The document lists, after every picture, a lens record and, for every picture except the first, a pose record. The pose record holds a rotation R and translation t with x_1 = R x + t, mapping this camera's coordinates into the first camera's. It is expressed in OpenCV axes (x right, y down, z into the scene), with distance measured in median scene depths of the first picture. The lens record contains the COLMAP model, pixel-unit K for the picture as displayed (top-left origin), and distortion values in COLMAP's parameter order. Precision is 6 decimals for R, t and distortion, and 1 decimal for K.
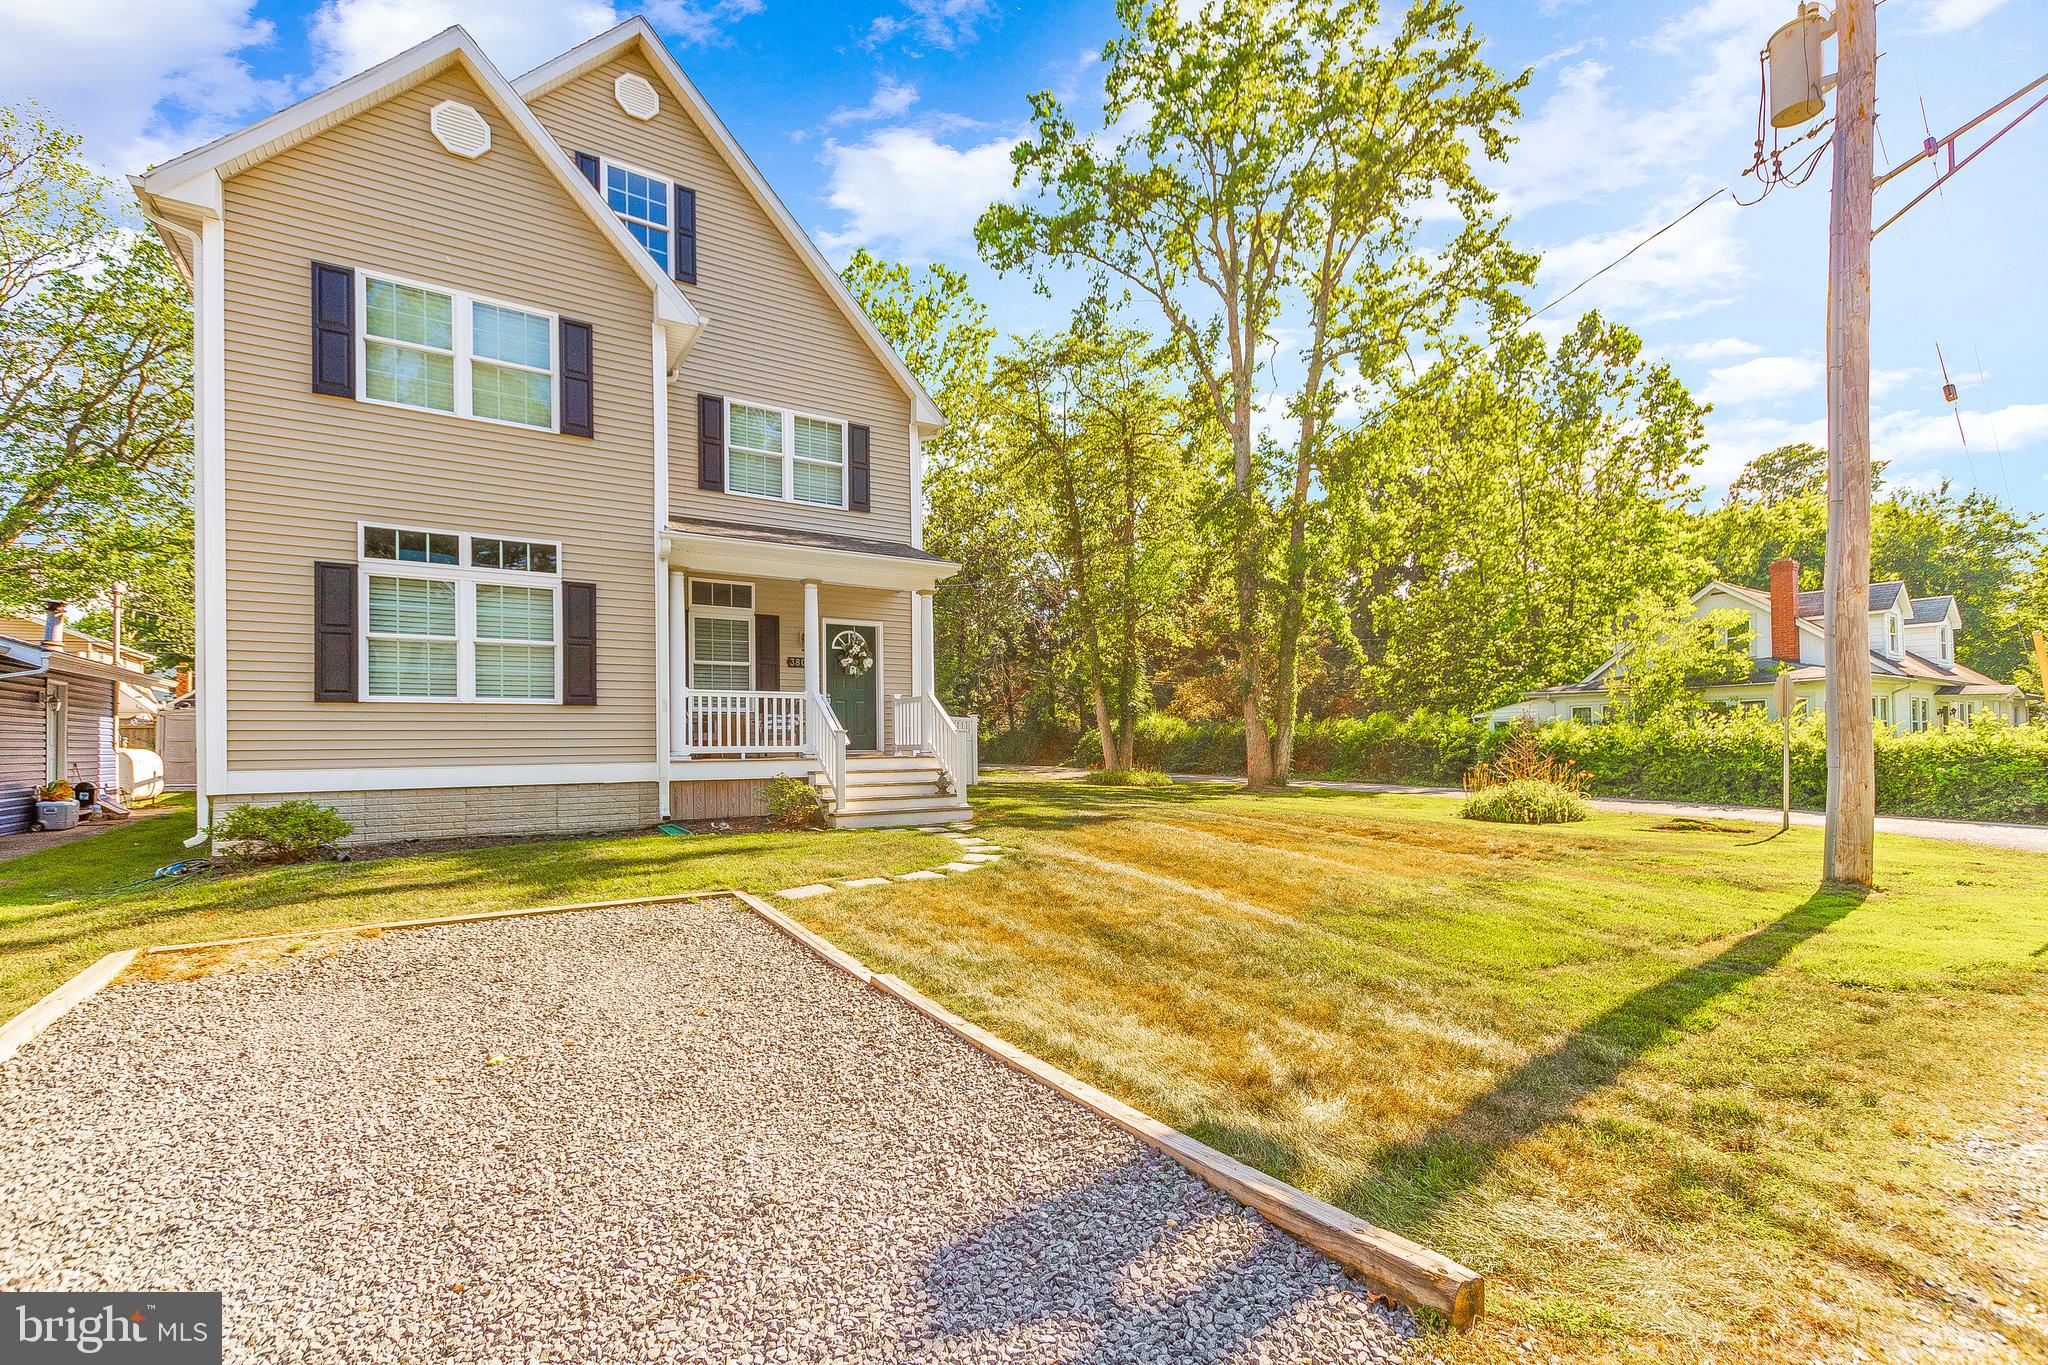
lens RADIAL K [[887.4, 0, 1010.4], [0, 887.4, 735.6], [0, 0, 1]] dist [0.012879, -0.000215]
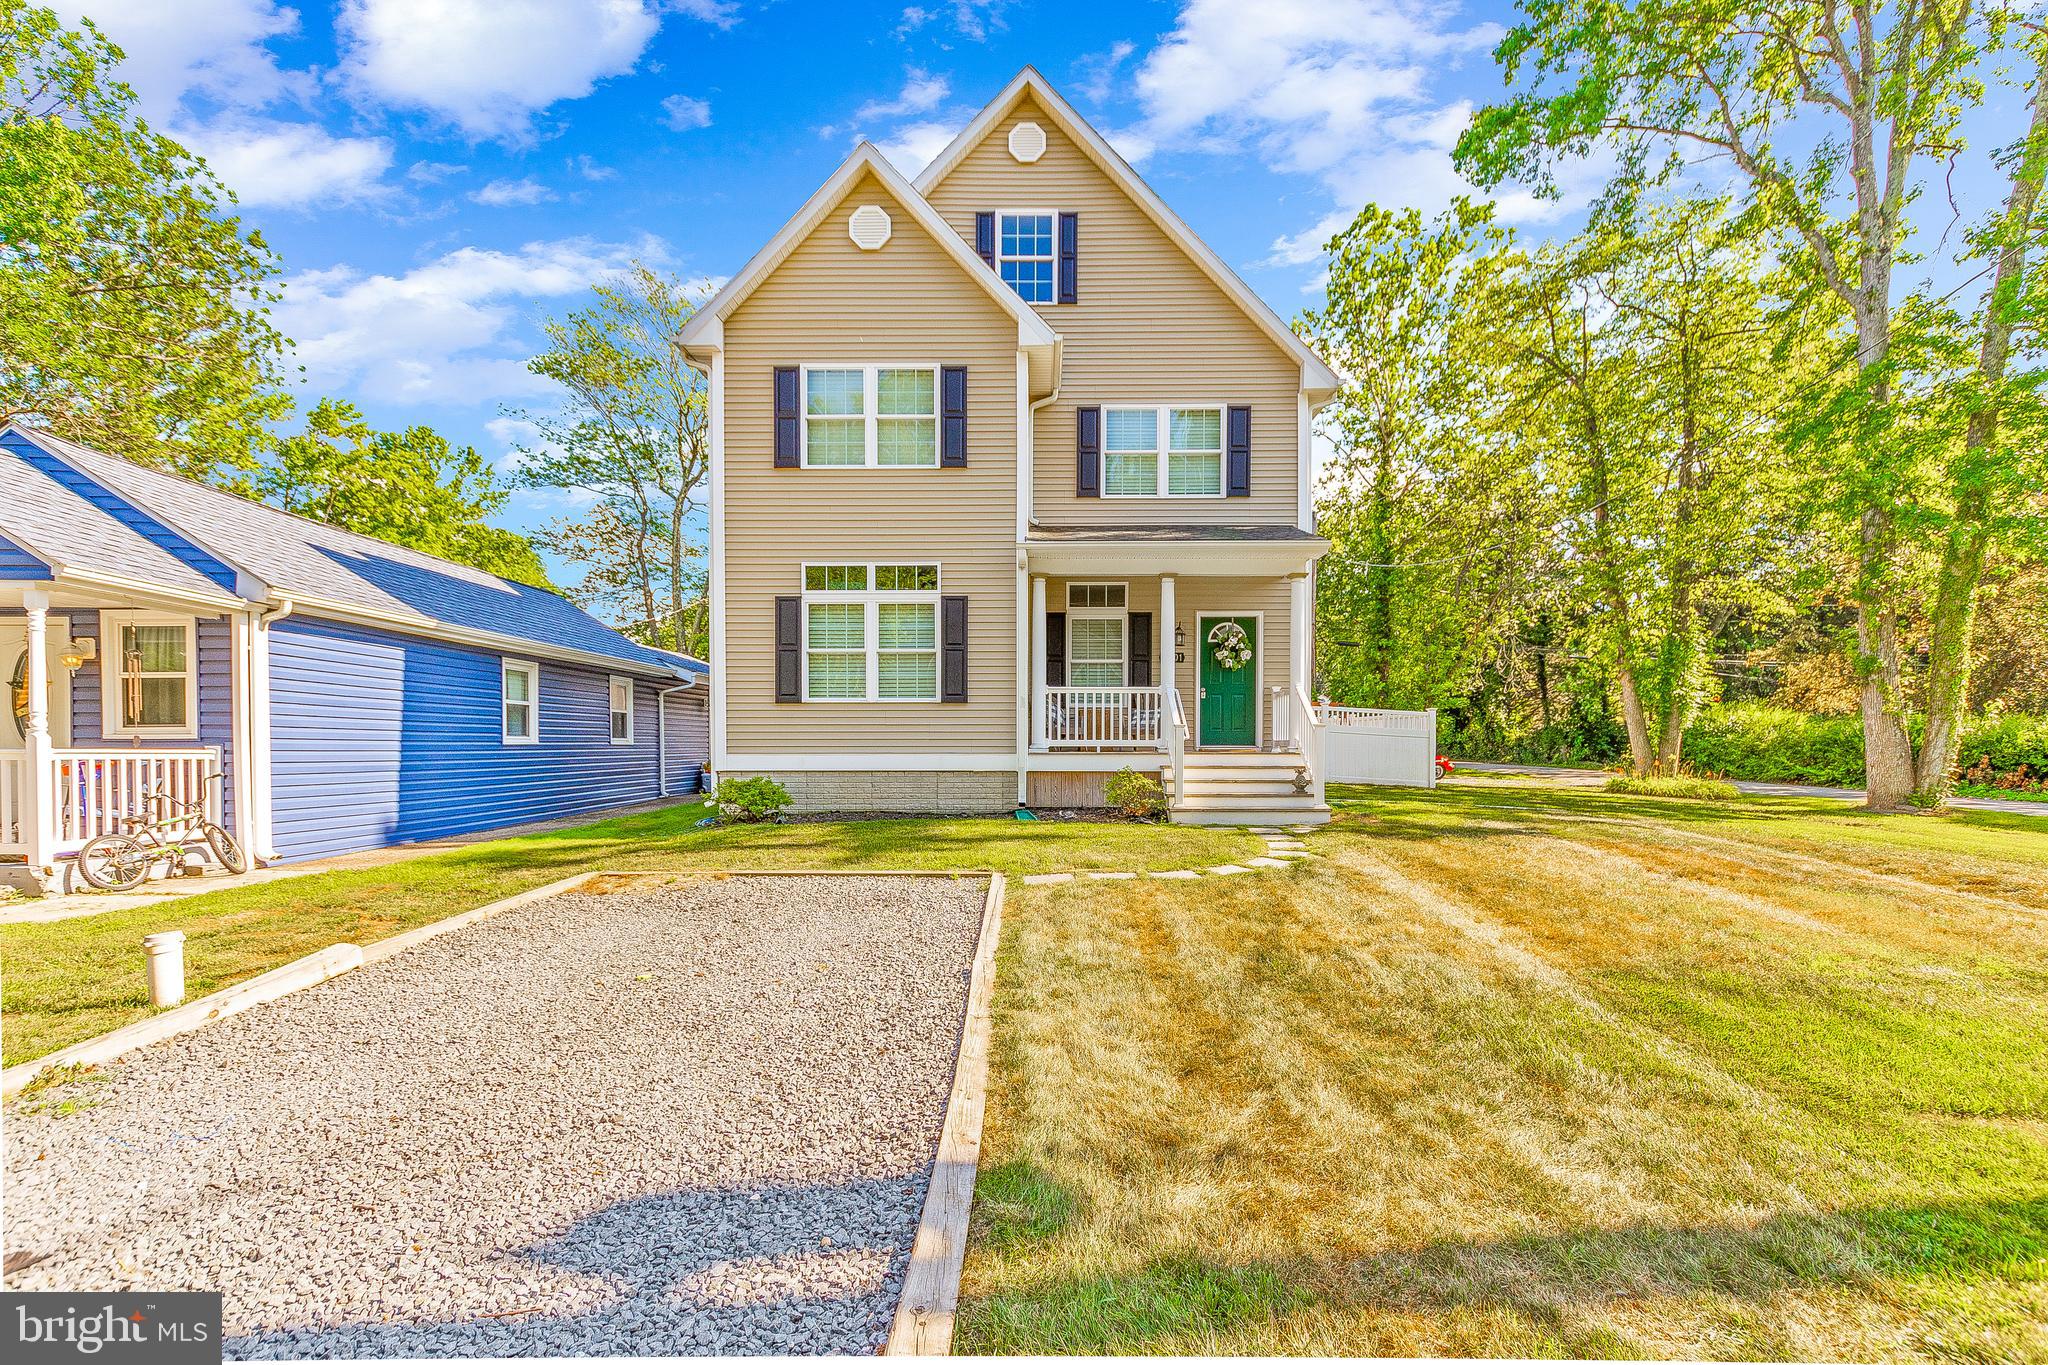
lens RADIAL K [[886.6, 0, 1026.6], [0, 886.6, 754.1], [0, 0, 1]] dist [0.015154, -0.000577]
pose [[0.840556, 0.017035, -0.541457, 0.193525], [-0.004009, 0.999674, 0.025228, 0.002508], [0.541710, -0.019035, 0.840350, 0.076101]]
